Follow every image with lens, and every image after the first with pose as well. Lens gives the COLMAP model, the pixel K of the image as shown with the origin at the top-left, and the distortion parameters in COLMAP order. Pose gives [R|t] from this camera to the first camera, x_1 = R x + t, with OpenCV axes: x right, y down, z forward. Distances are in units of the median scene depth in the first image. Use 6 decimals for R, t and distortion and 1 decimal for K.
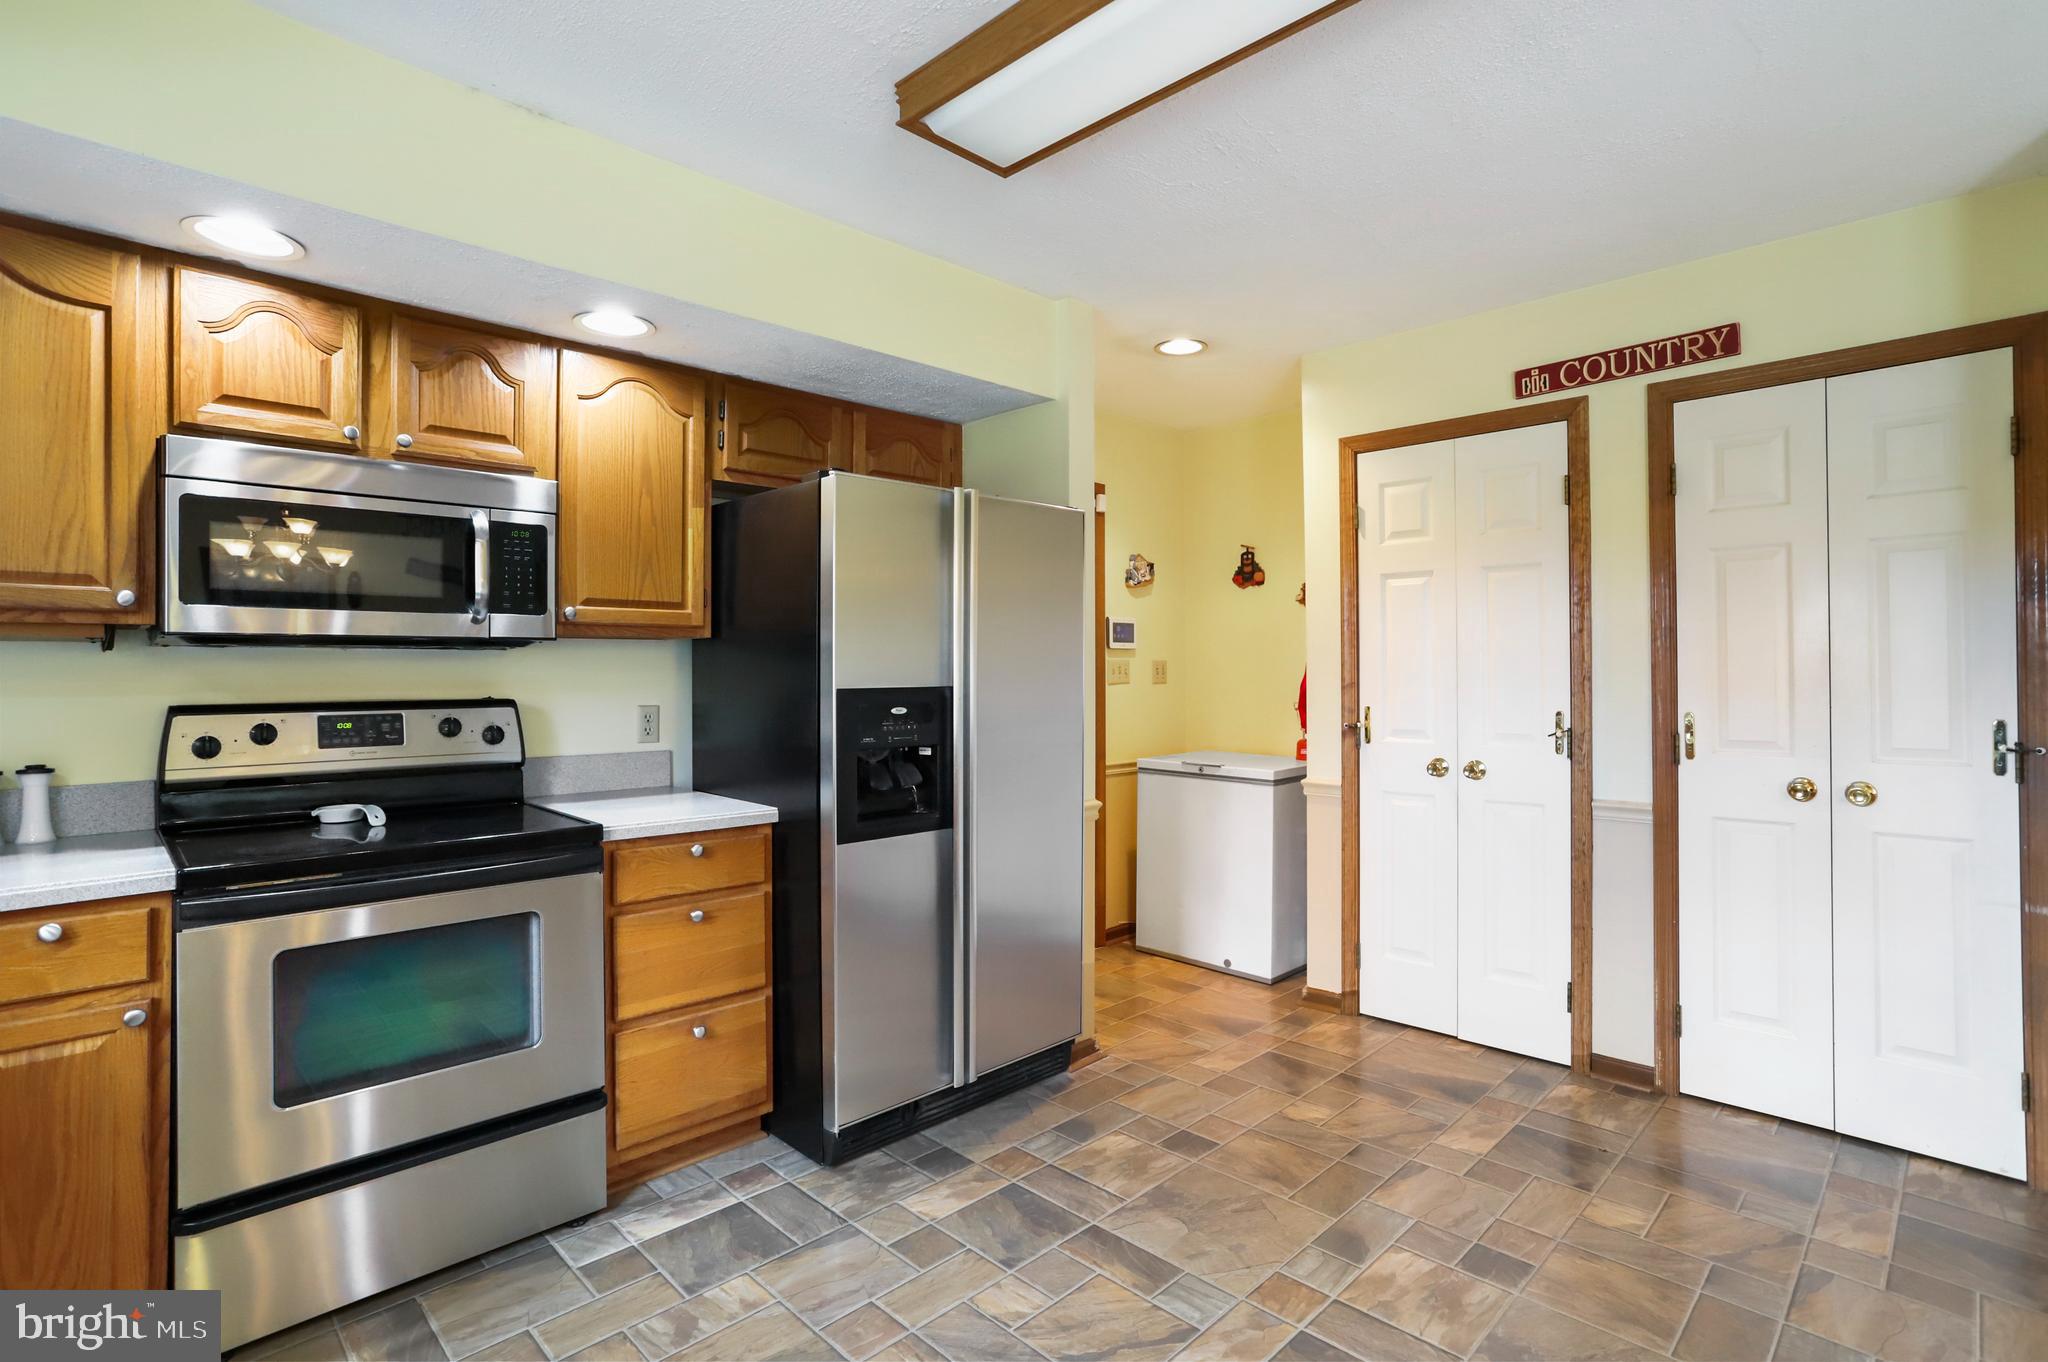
lens RADIAL K [[997.7, 0, 1034.2], [0, 997.7, 667.9], [0, 0, 1]] dist [-0.042549, 0.018277]
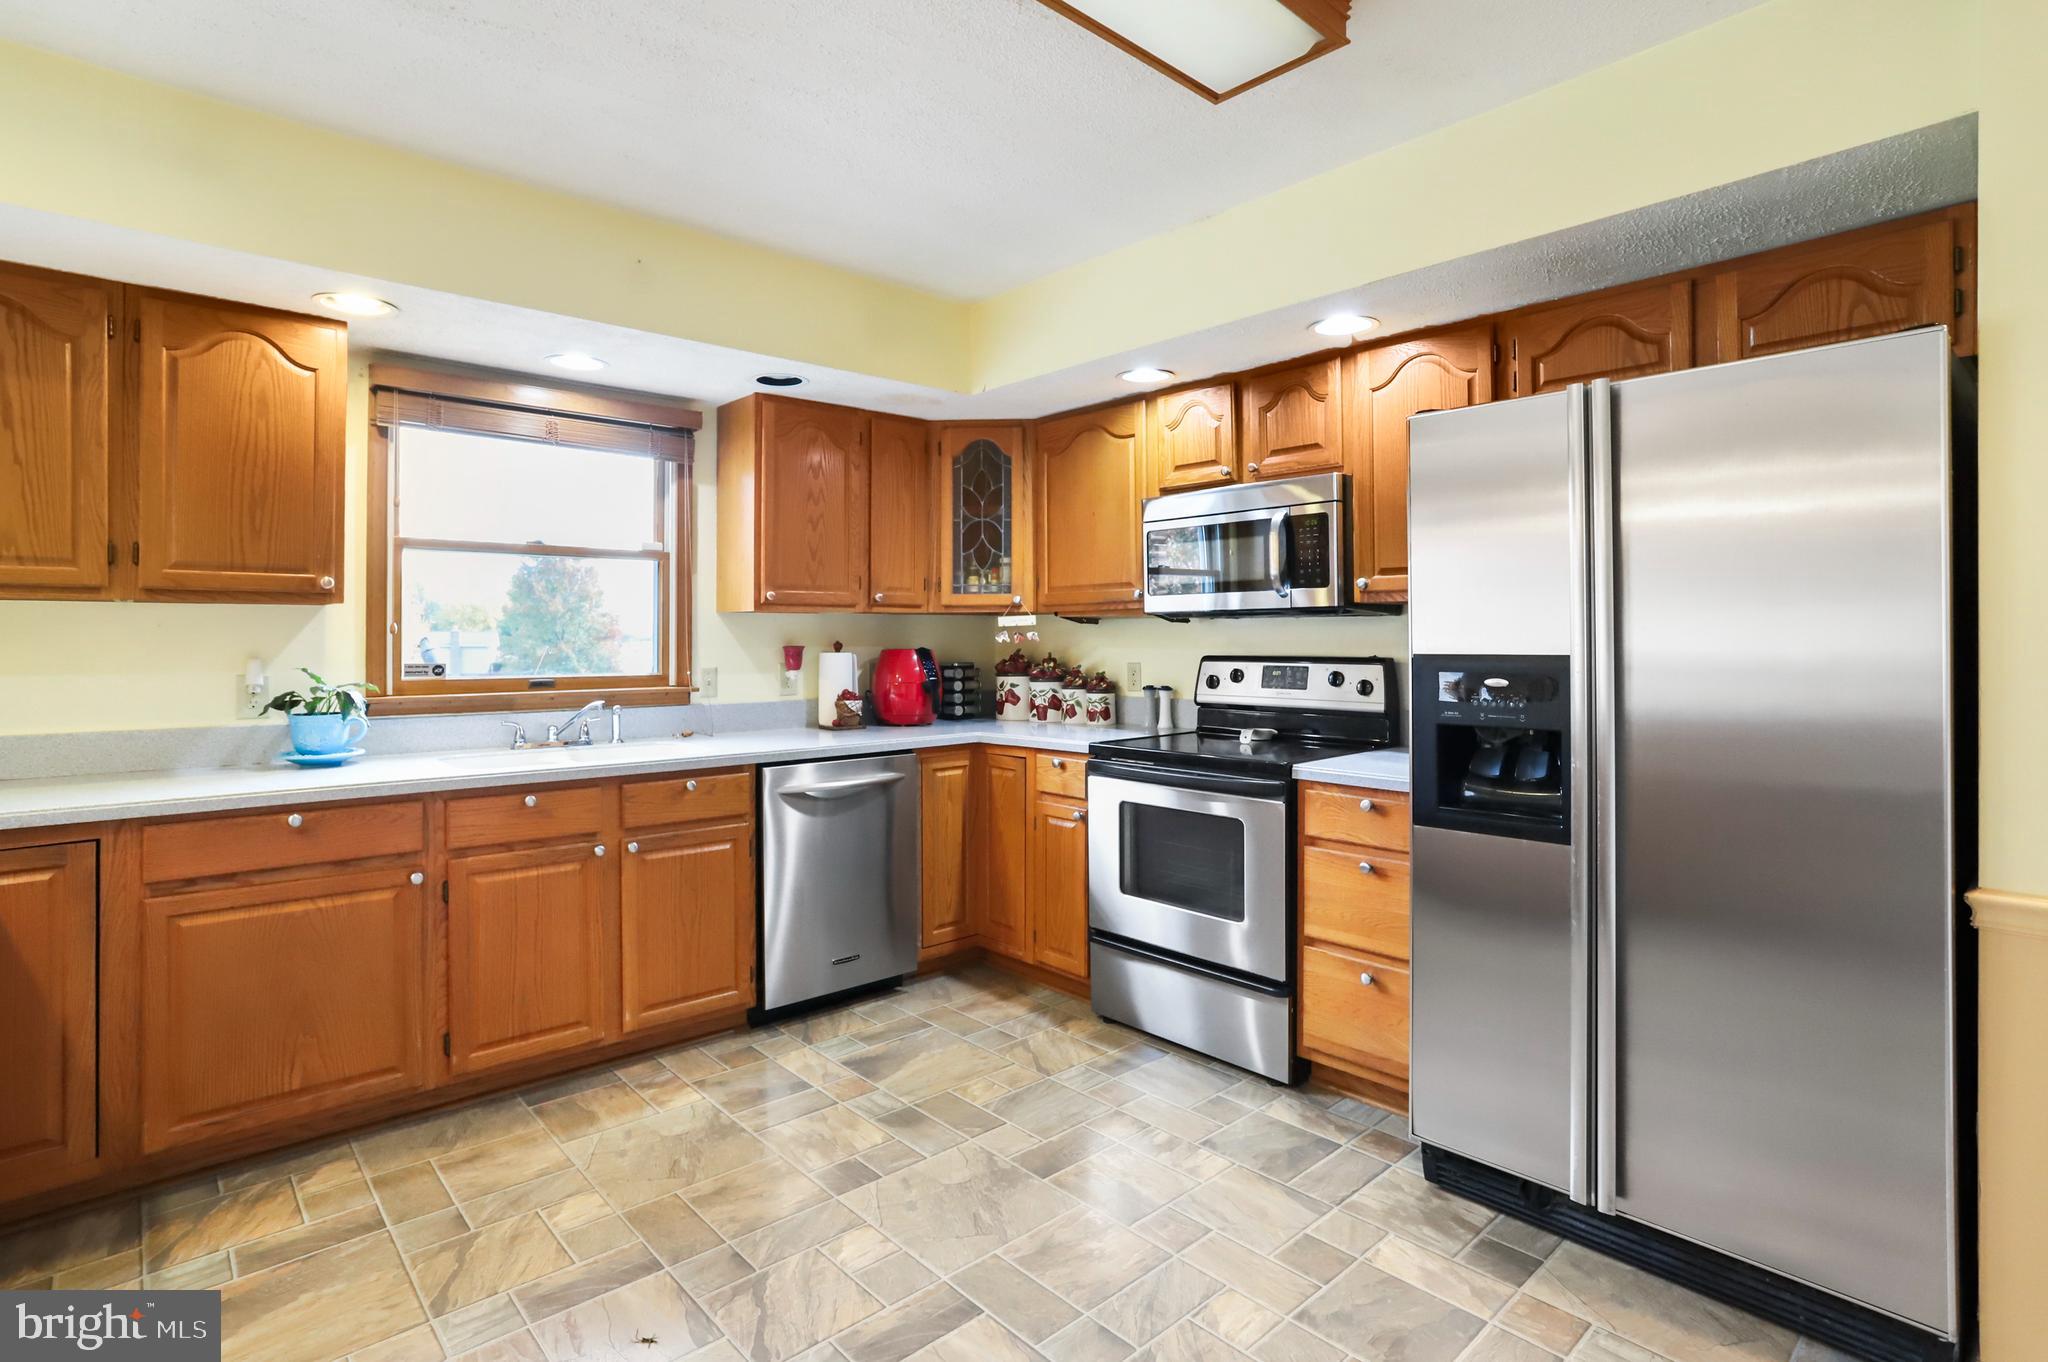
lens RADIAL K [[997.7, 0, 1044.1], [0, 997.7, 646.4], [0, 0, 1]] dist [-0.042549, 0.018277]
pose [[-0.031686, 0.011813, -0.999428, 0.669470], [0.006325, 0.999913, 0.011618, 0.001687], [0.999478, -0.005953, -0.031758, 0.648488]]
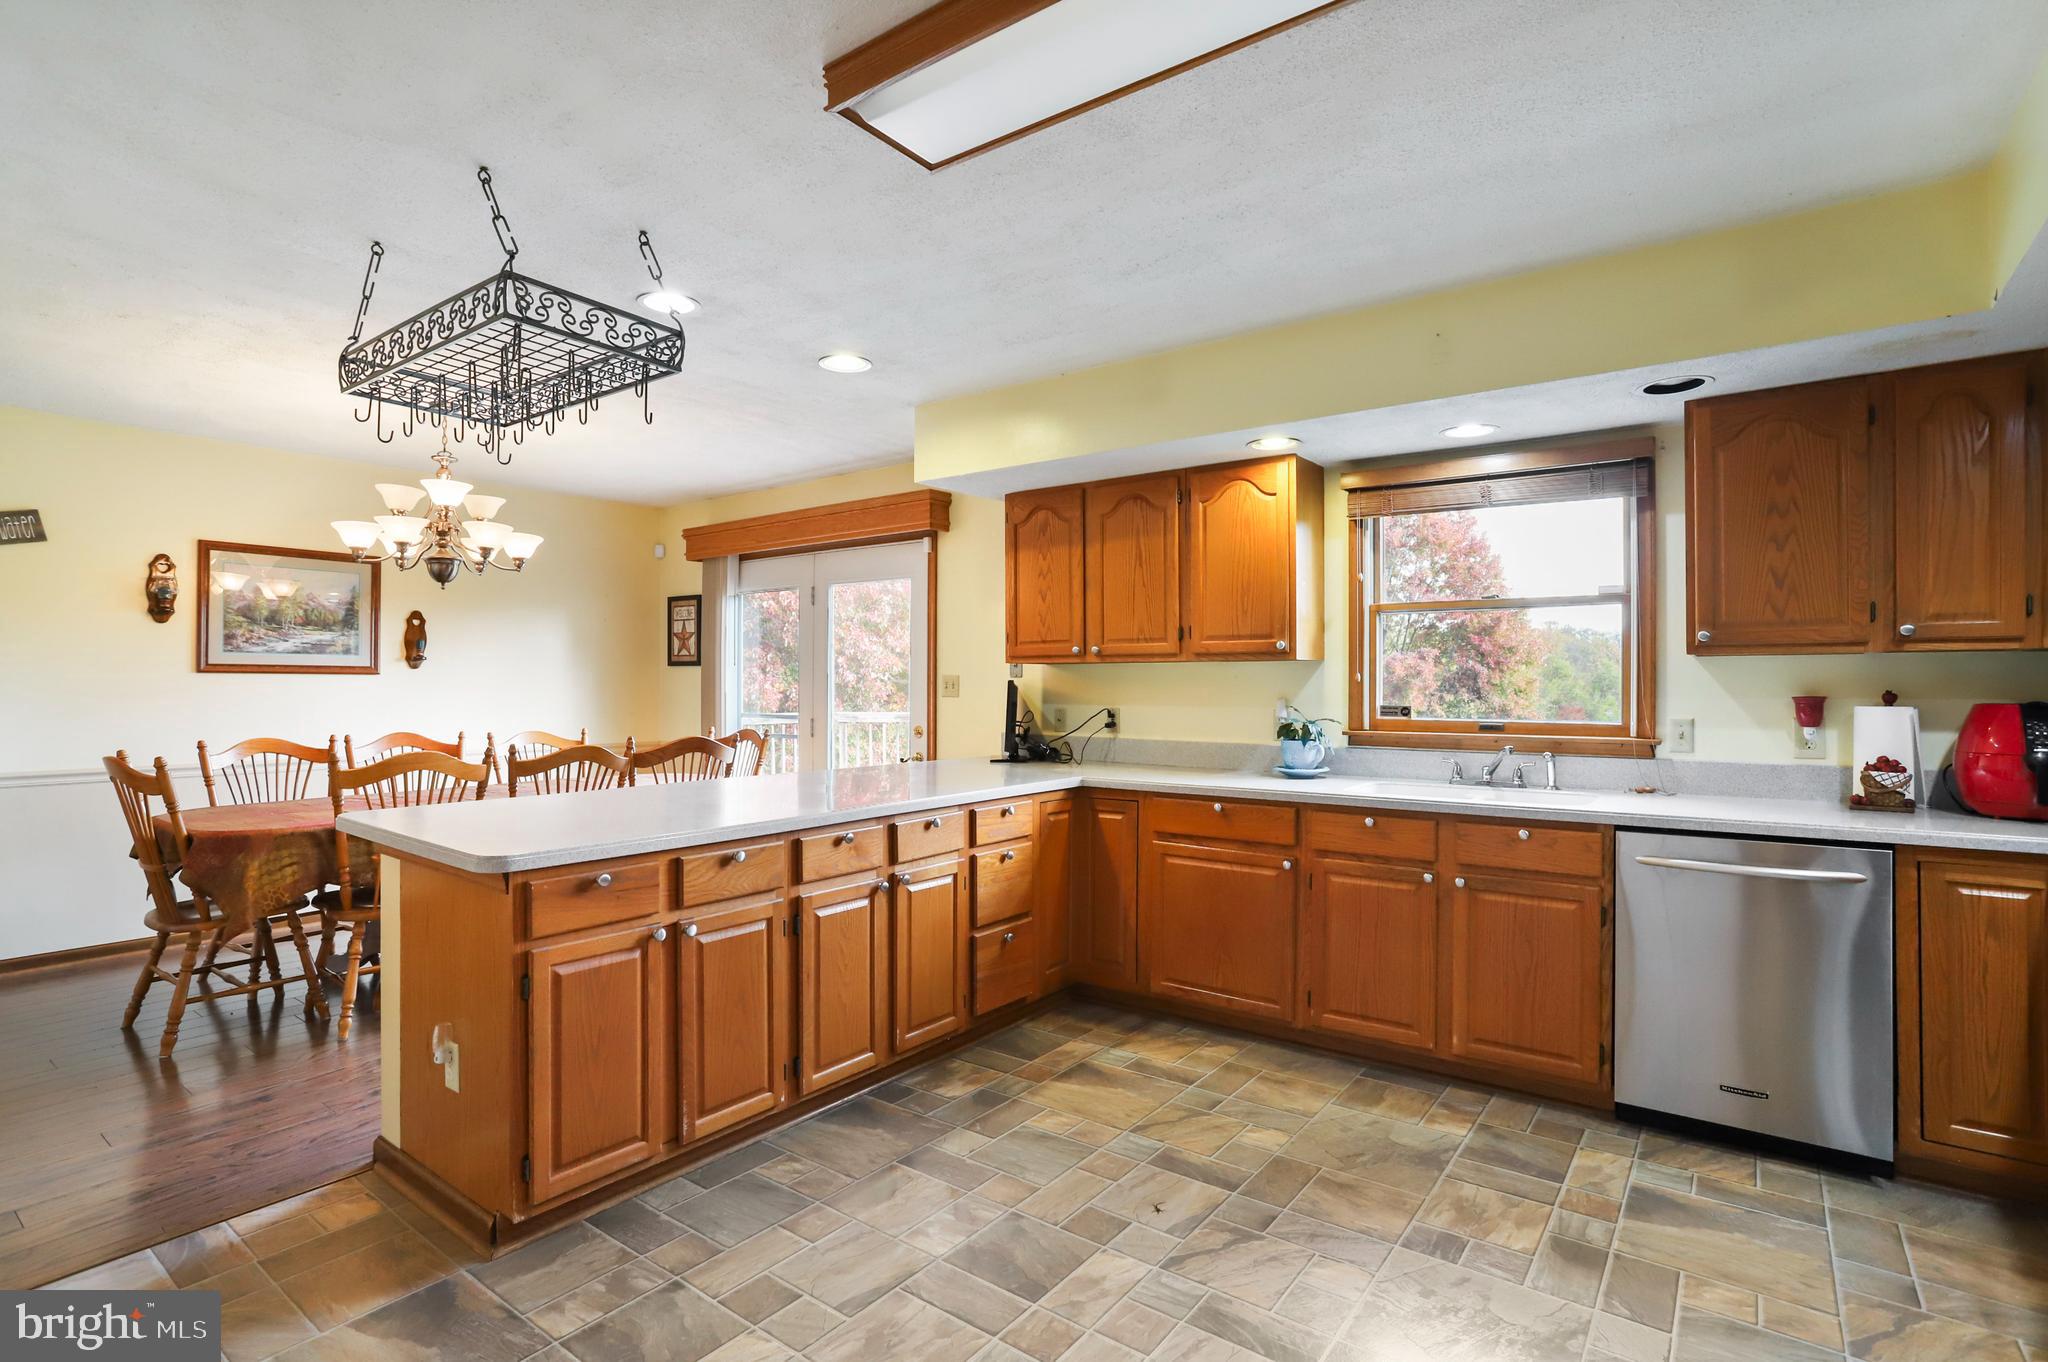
lens RADIAL K [[997.7, 0, 1034.5], [0, 997.7, 678.8], [0, 0, 1]] dist [-0.042549, 0.018277]
pose [[-0.986170, 0.000084, -0.165735, 0.292523], [0.001701, 0.999952, -0.009615, 0.004496], [0.165726, -0.009764, -0.986123, 1.206780]]
